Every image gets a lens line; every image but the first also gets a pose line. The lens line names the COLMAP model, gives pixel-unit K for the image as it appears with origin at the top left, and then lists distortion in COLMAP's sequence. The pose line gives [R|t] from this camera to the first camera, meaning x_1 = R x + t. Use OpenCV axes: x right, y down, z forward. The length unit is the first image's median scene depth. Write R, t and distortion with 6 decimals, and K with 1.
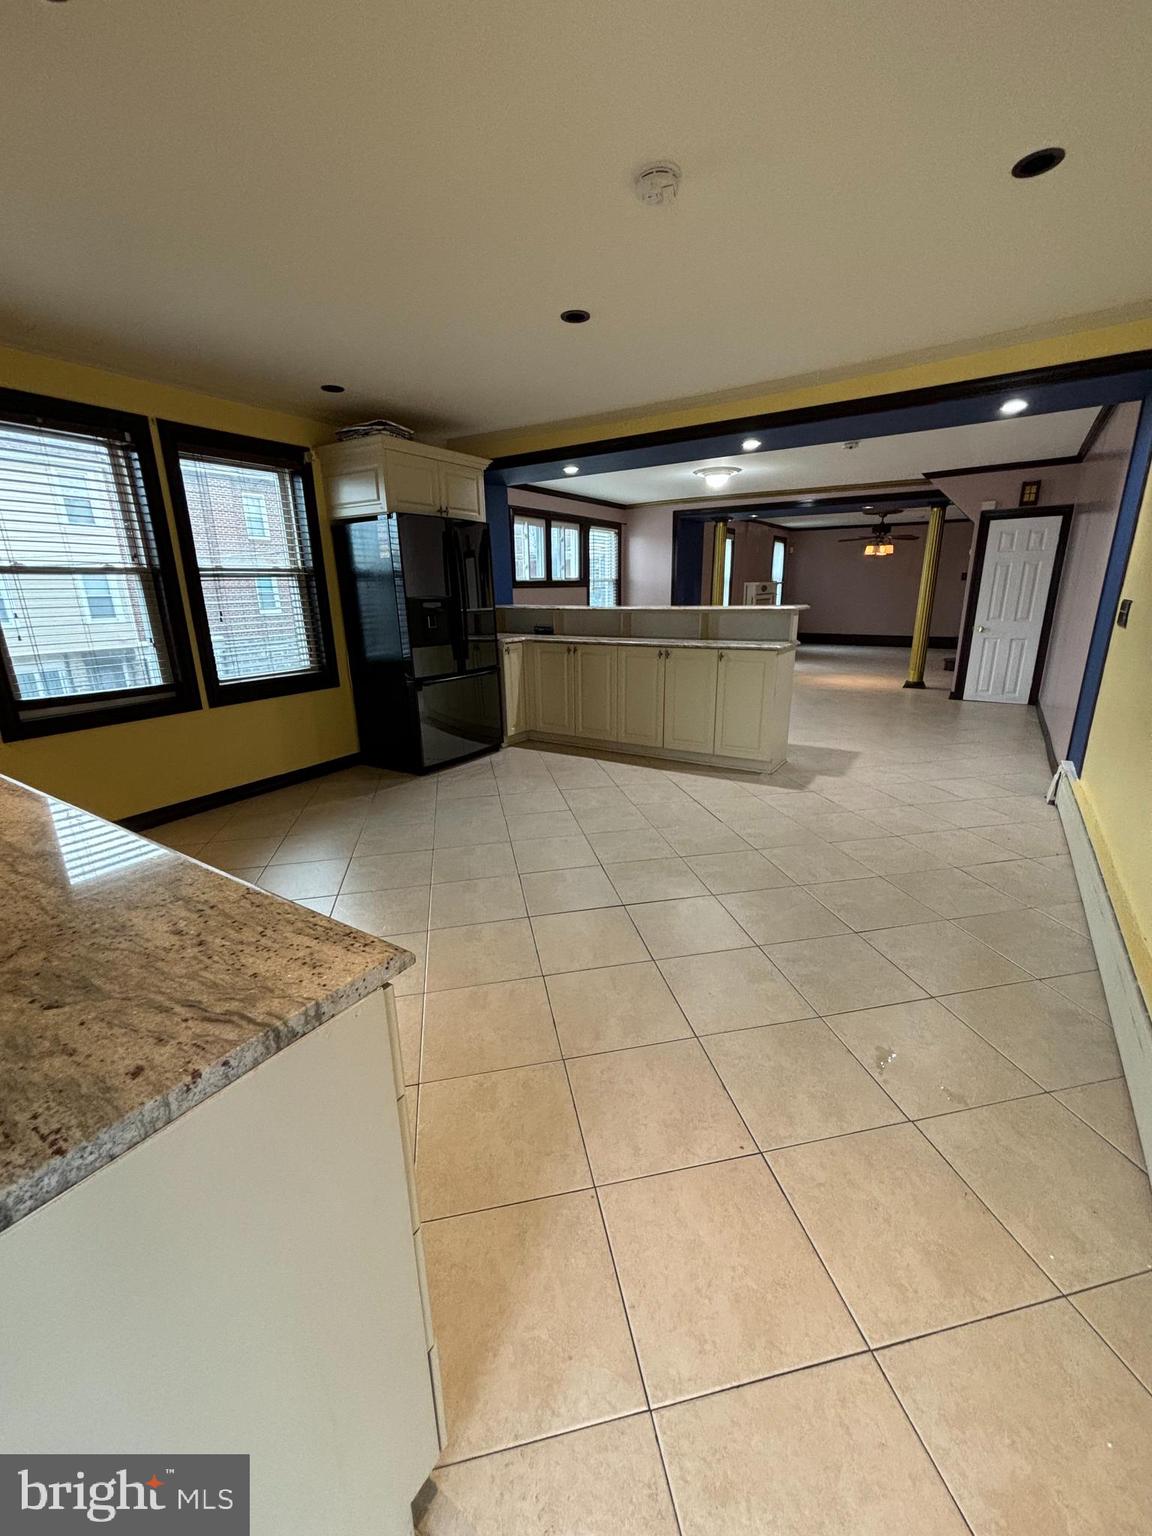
lens RADIAL K [[615.8, 0, 588.4], [0, 615.8, 769.5], [0, 0, 1]] dist [0.001332, -0.000446]
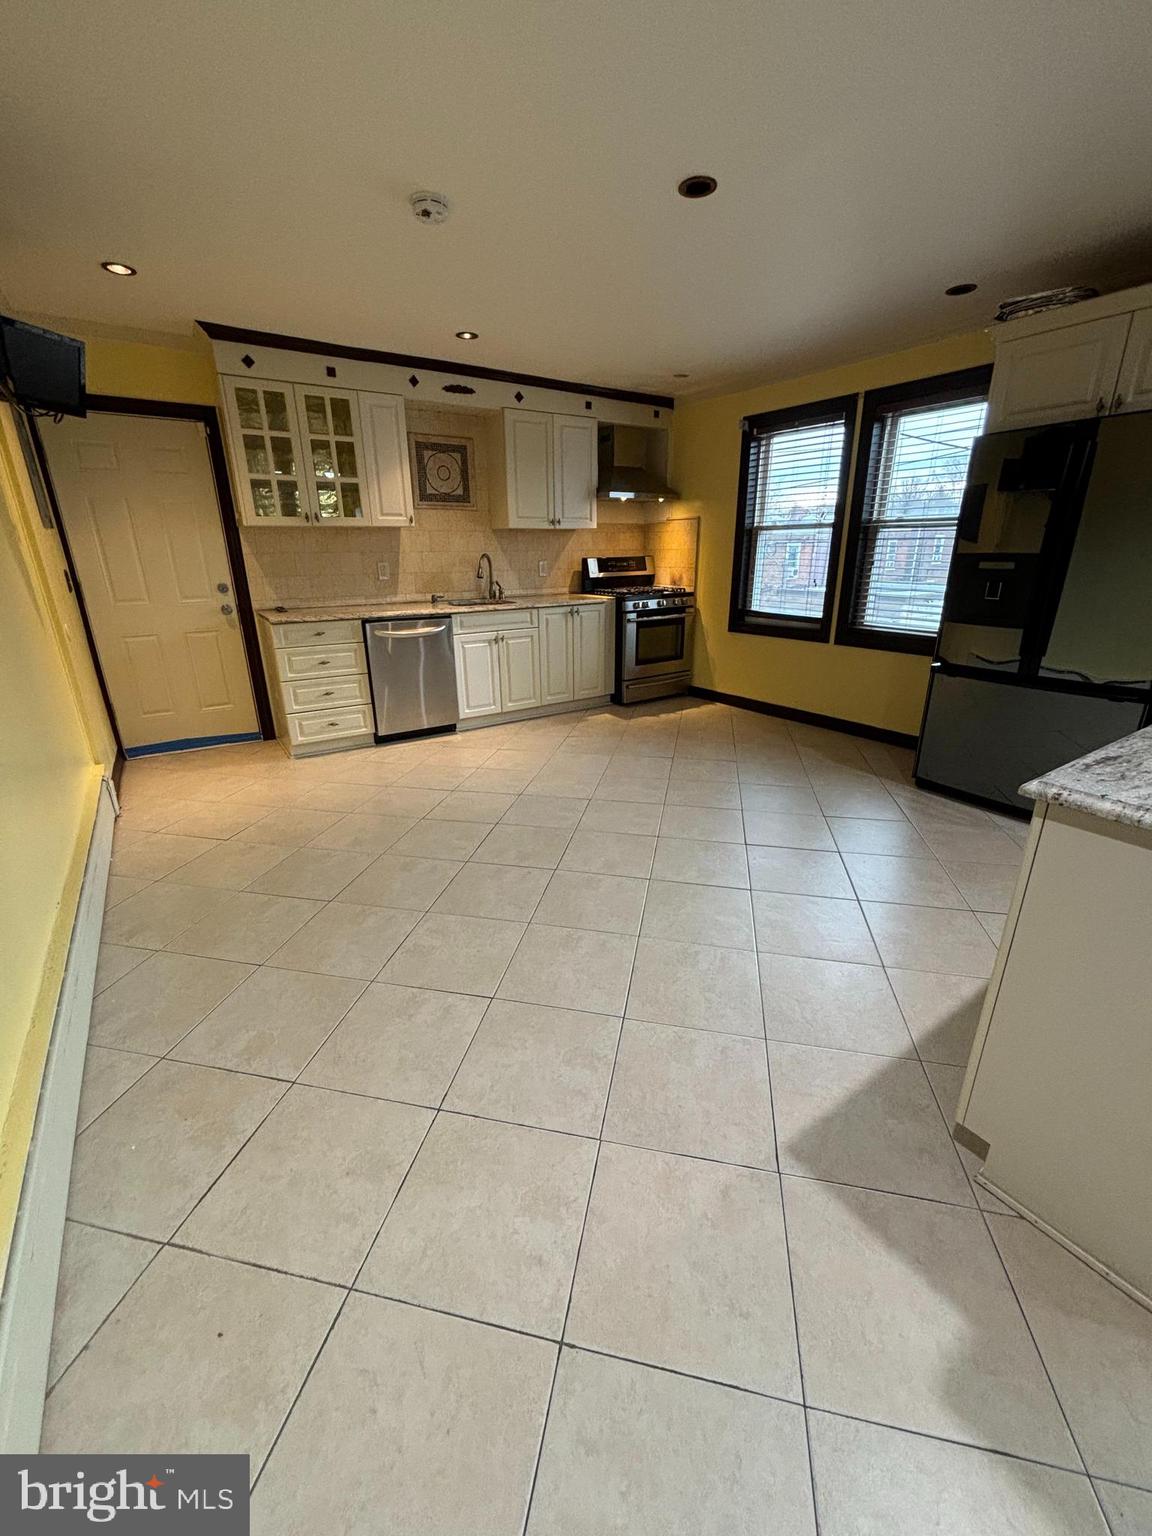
lens RADIAL K [[615.8, 0, 576.6], [0, 615.8, 769.1], [0, 0, 1]] dist [0.001332, -0.000446]
pose [[-0.395170, 0.328582, -0.857831, 0.654305], [-0.246822, 0.861518, 0.443696, -0.290725], [0.884827, 0.387067, -0.259345, 0.949412]]
